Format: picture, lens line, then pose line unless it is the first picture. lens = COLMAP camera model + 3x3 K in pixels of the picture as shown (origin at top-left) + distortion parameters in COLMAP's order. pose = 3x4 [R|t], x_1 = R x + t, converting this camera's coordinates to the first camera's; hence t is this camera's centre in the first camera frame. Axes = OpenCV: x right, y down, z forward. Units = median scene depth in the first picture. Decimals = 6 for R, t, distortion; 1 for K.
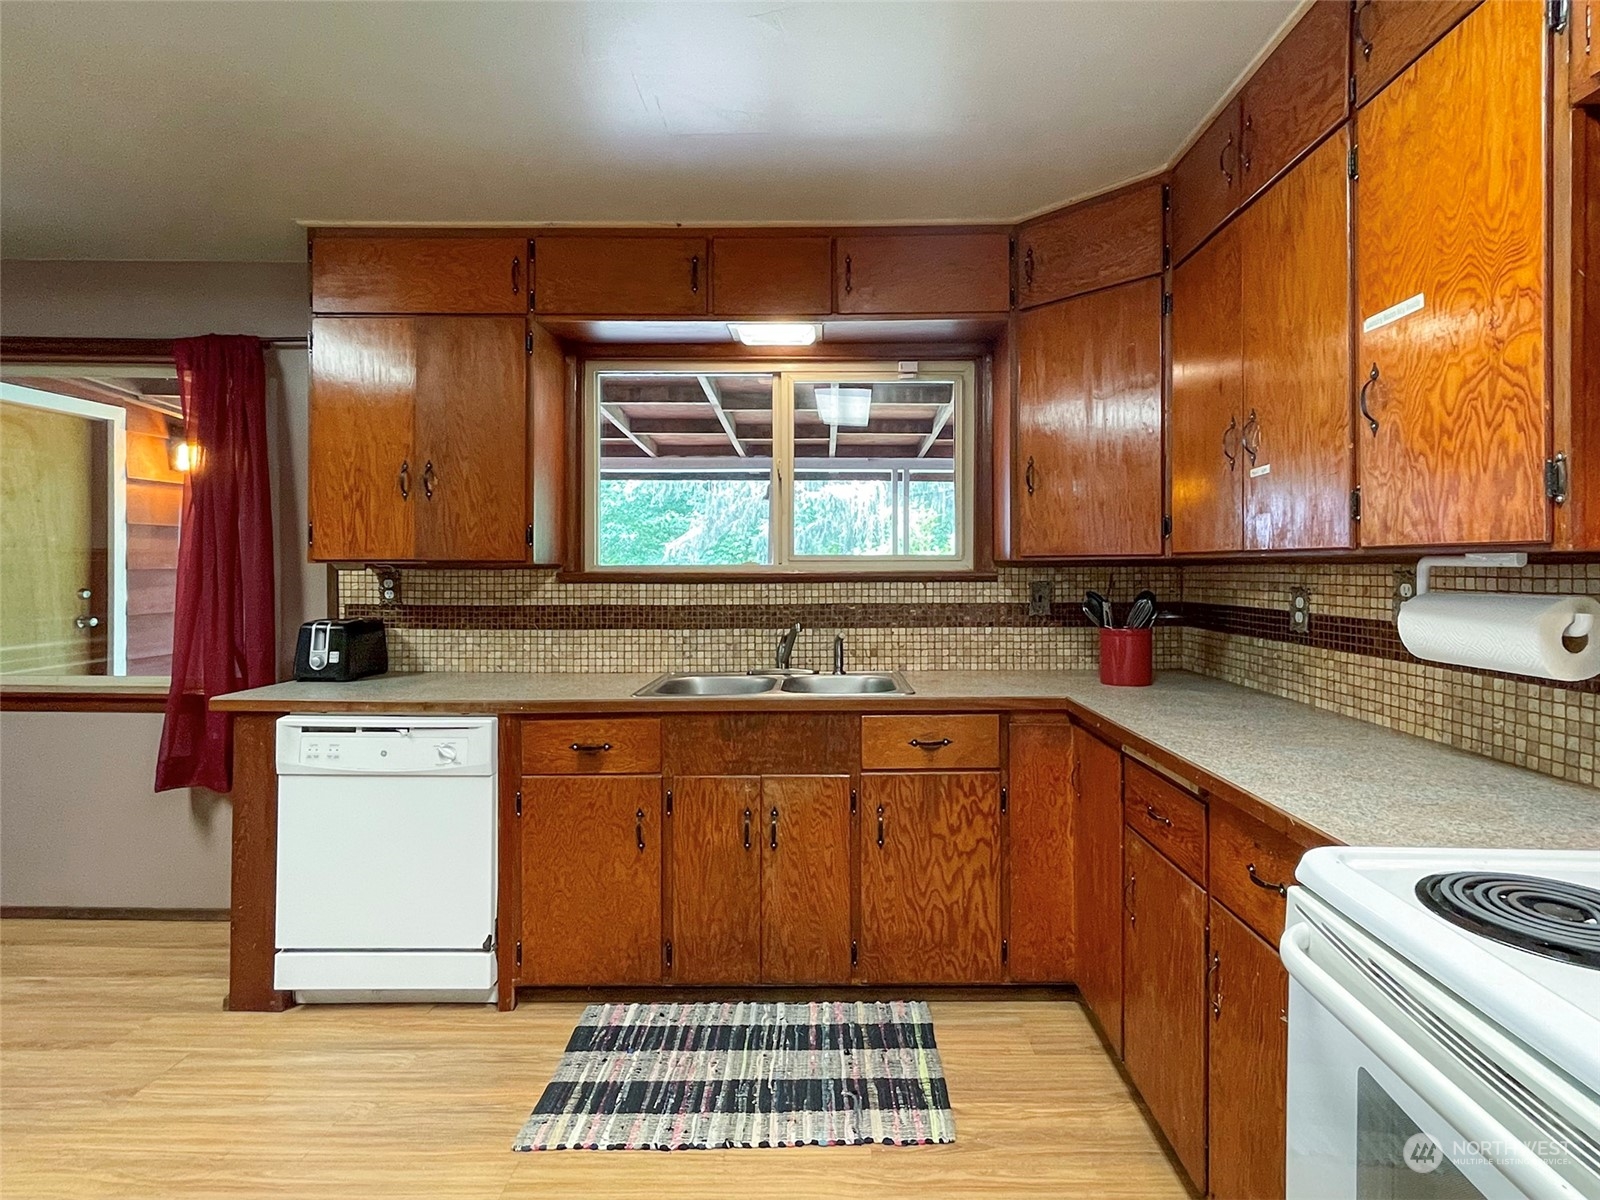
lens RADIAL K [[813.0, 0, 843.2], [0, 813.0, 562.0], [0, 0, 1]] dist [0.009616, -0.001588]
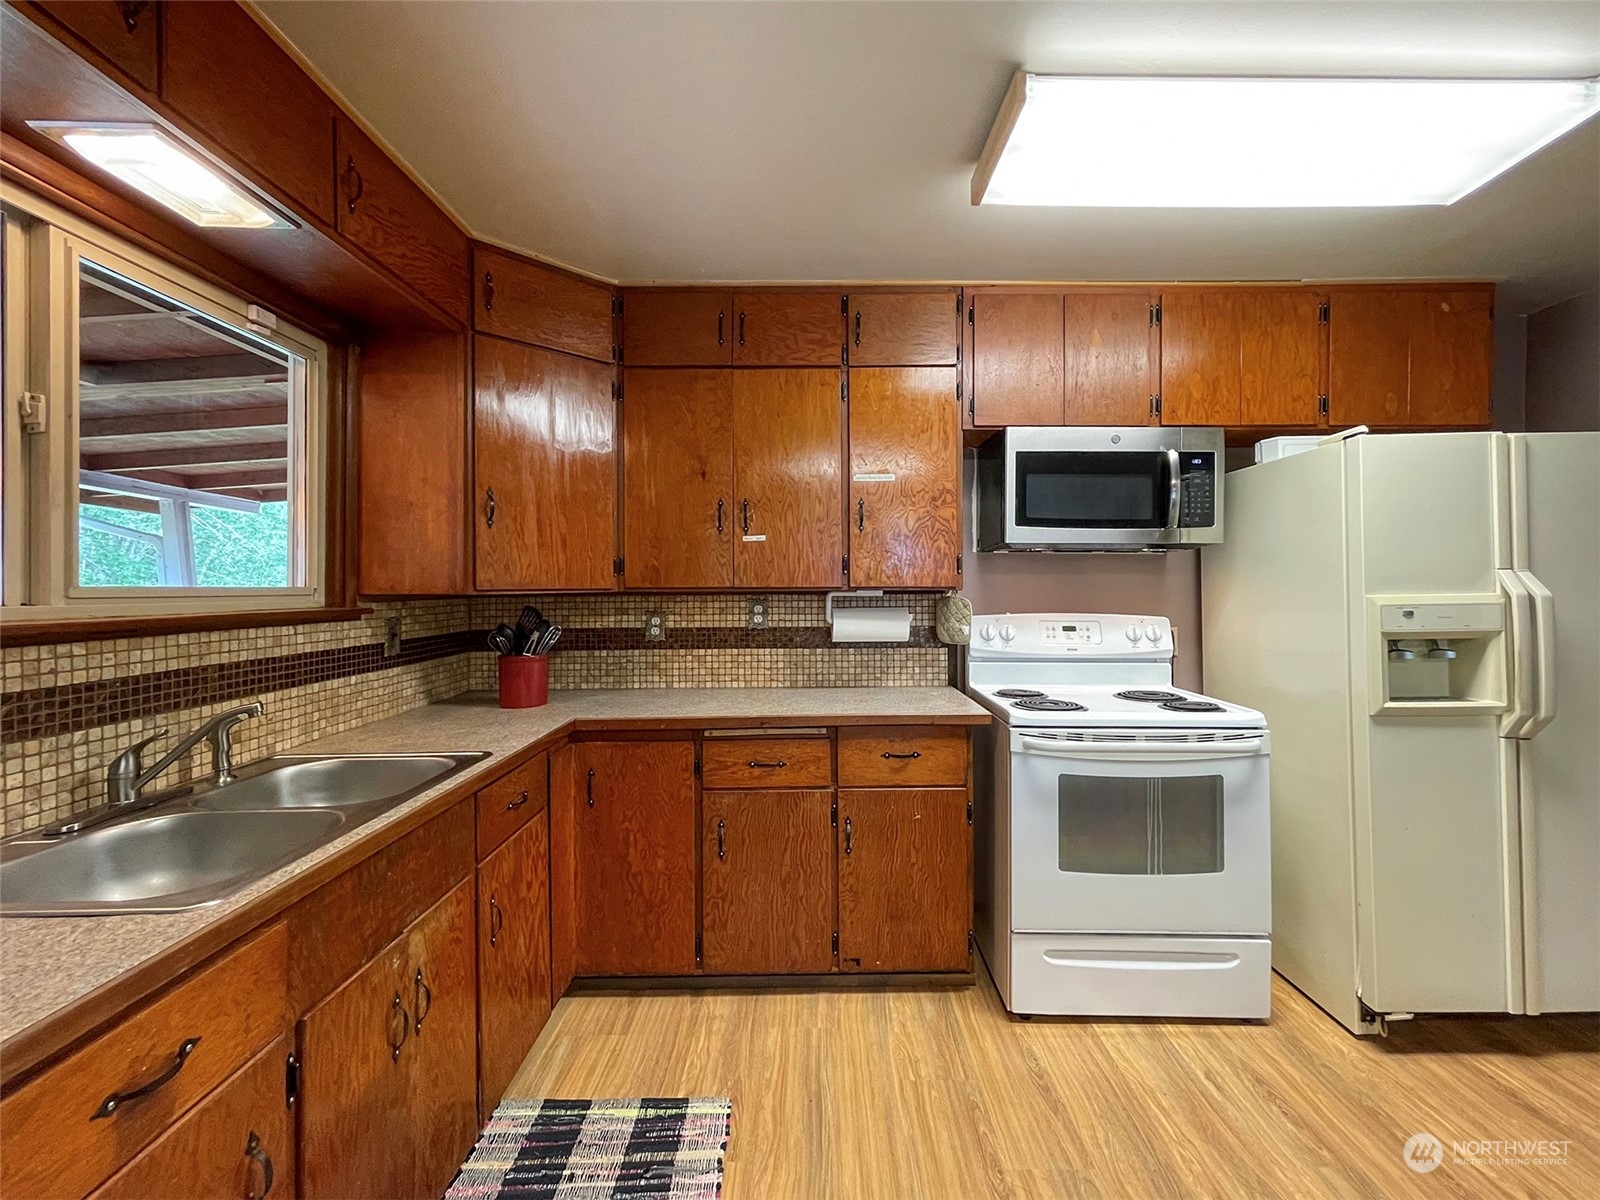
lens RADIAL K [[687.4, 0, 798.2], [0, 687.4, 581.9], [0, 0, 1]] dist [0.000644, 0.002463]
pose [[0.011128, 0.008296, 0.999904, -0.512240], [0.001238, 0.999965, -0.008311, -0.007964], [-0.999937, 0.001330, 0.011117, 0.543542]]
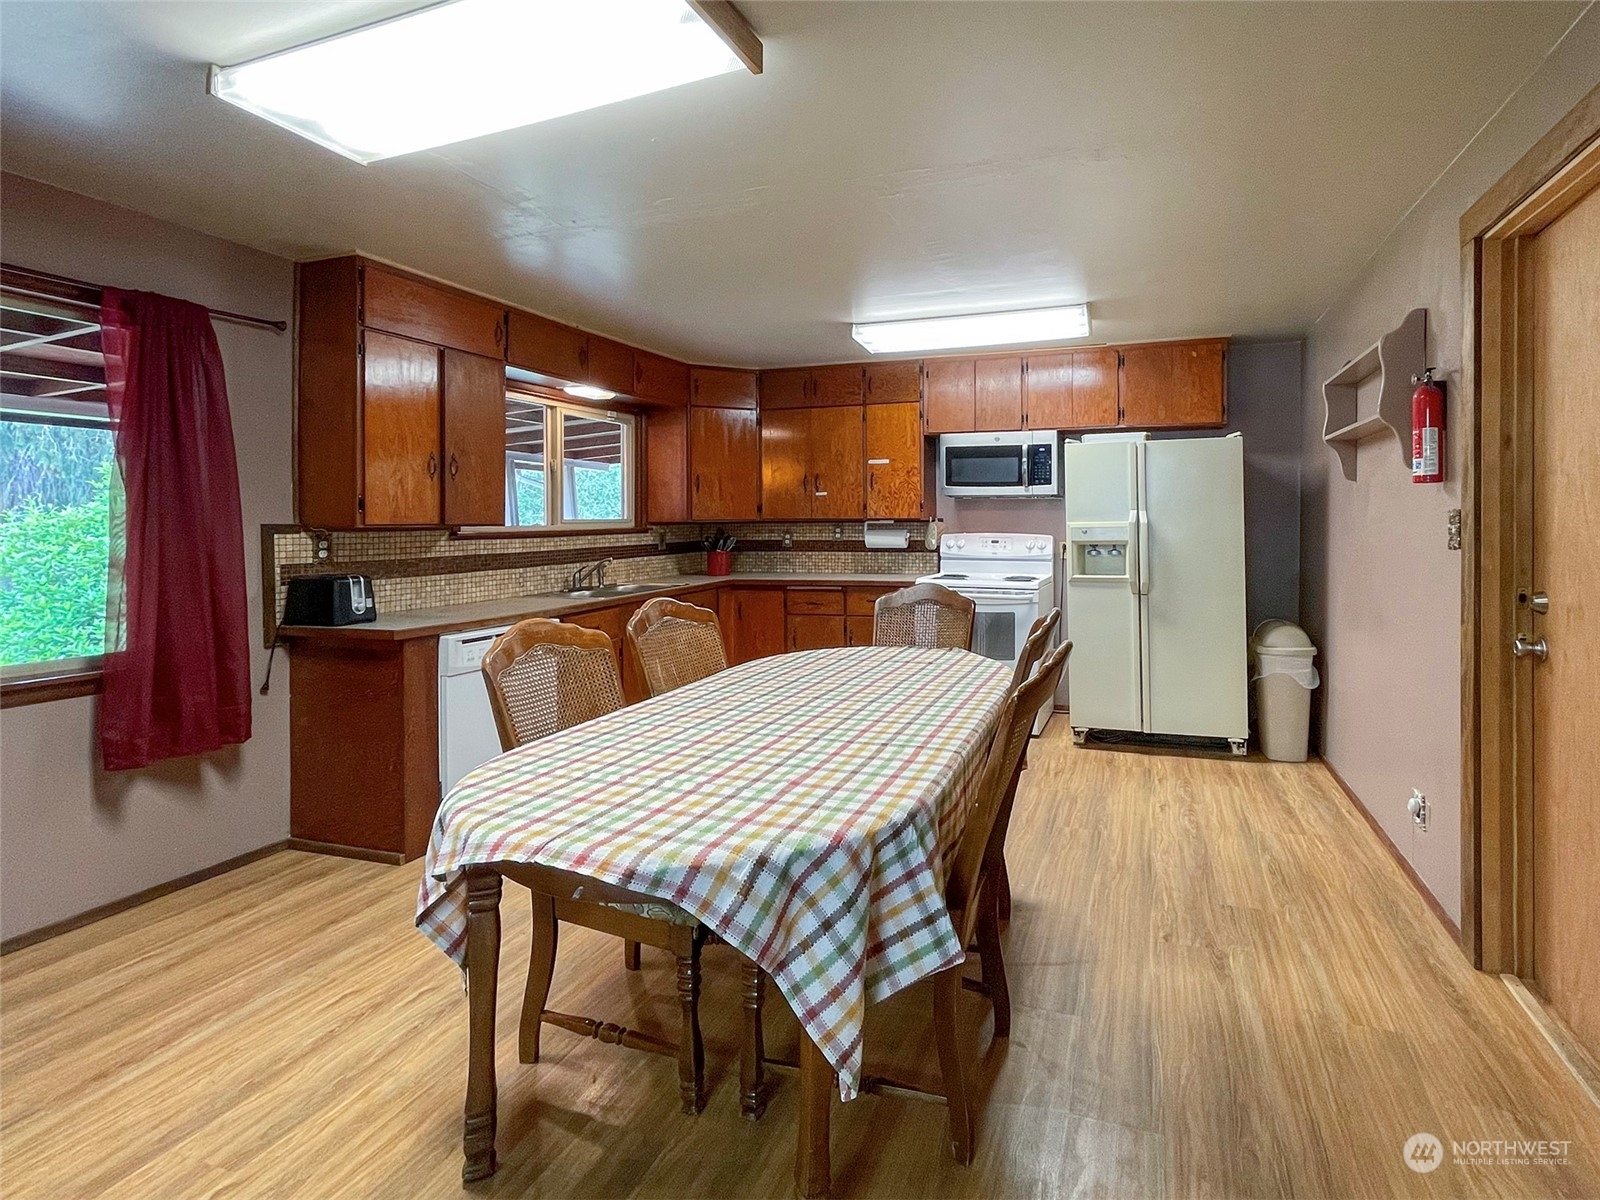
lens RADIAL K [[757.8, 0, 886.5], [0, 757.8, 517.6], [0, 0, 1]] dist [-0.001482, -0.002236]
pose [[0.318147, -0.000180, 0.948041, -1.334144], [0.002770, 0.999996, -0.000740, -0.009156], [-0.948037, 0.002862, 0.318147, -0.107043]]
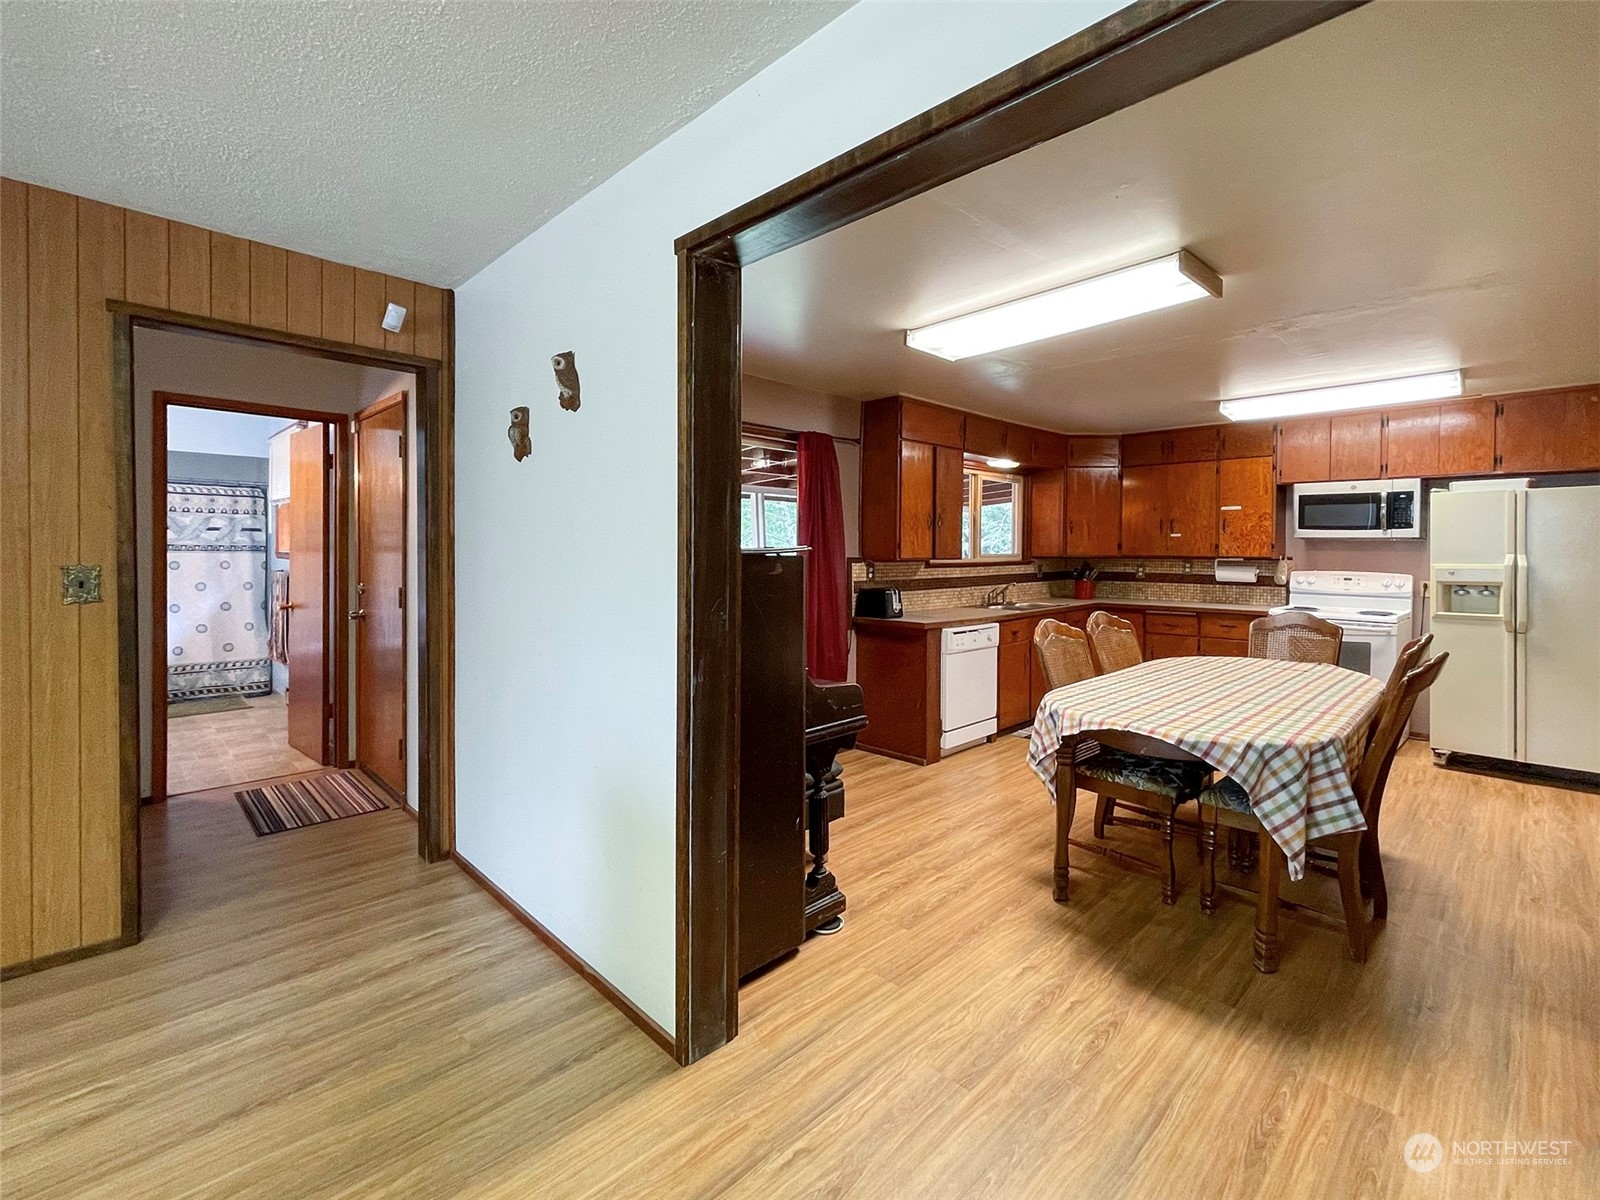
lens RADIAL K [[687.4, 0, 870.7], [0, 687.4, 558.3], [0, 0, 1]] dist [0.000644, 0.002463]
pose [[0.689737, -0.006667, 0.724029, -1.711474], [-0.007890, 0.999829, 0.016723, -0.026929], [-0.724017, -0.017247, 0.689567, -0.118141]]
